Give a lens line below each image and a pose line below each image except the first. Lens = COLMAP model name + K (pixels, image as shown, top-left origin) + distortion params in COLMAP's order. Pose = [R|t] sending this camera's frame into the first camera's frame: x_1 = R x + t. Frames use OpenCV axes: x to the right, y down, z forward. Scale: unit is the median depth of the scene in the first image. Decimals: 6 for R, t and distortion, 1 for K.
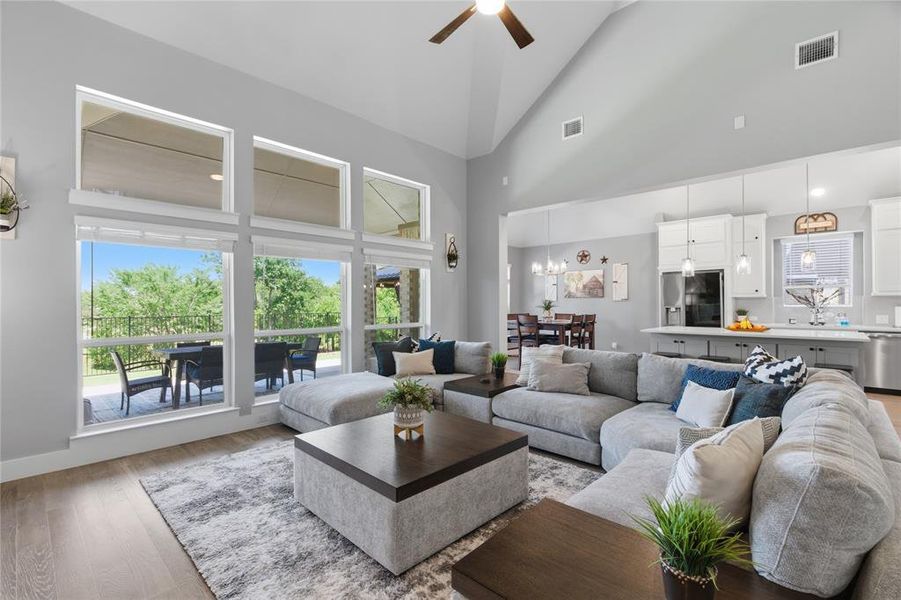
lens RADIAL K [[413.7, 0, 447.6], [0, 413.7, 302.9], [0, 0, 1]] dist [-0.000063, -0.002480]
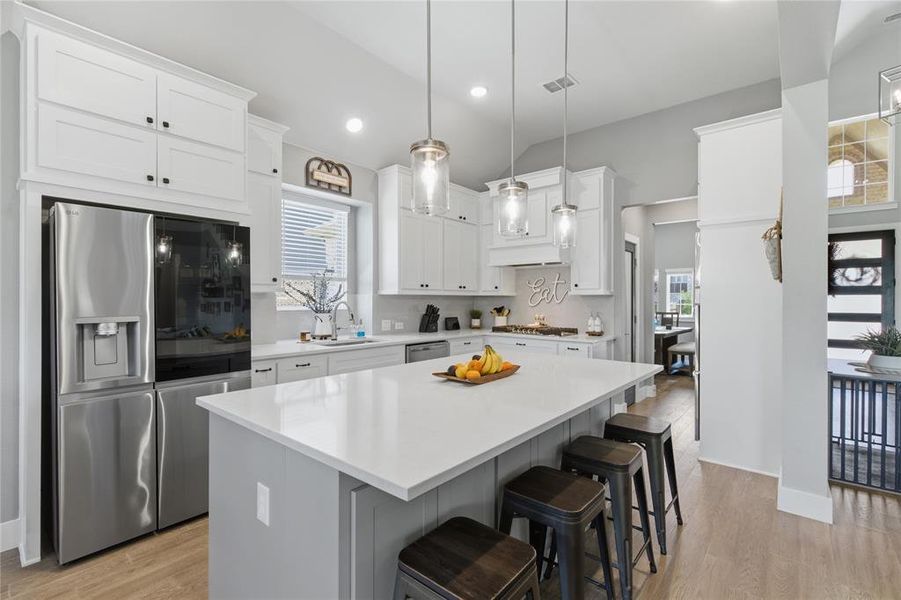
lens RADIAL K [[413.7, 0, 455.7], [0, 413.7, 299.1], [0, 0, 1]] dist [-0.000063, -0.002480]
pose [[-0.089914, 0.001046, 0.995949, 0.247734], [-0.005301, 0.999985, -0.001528, -0.006960], [-0.995935, -0.005417, -0.089907, 0.856511]]
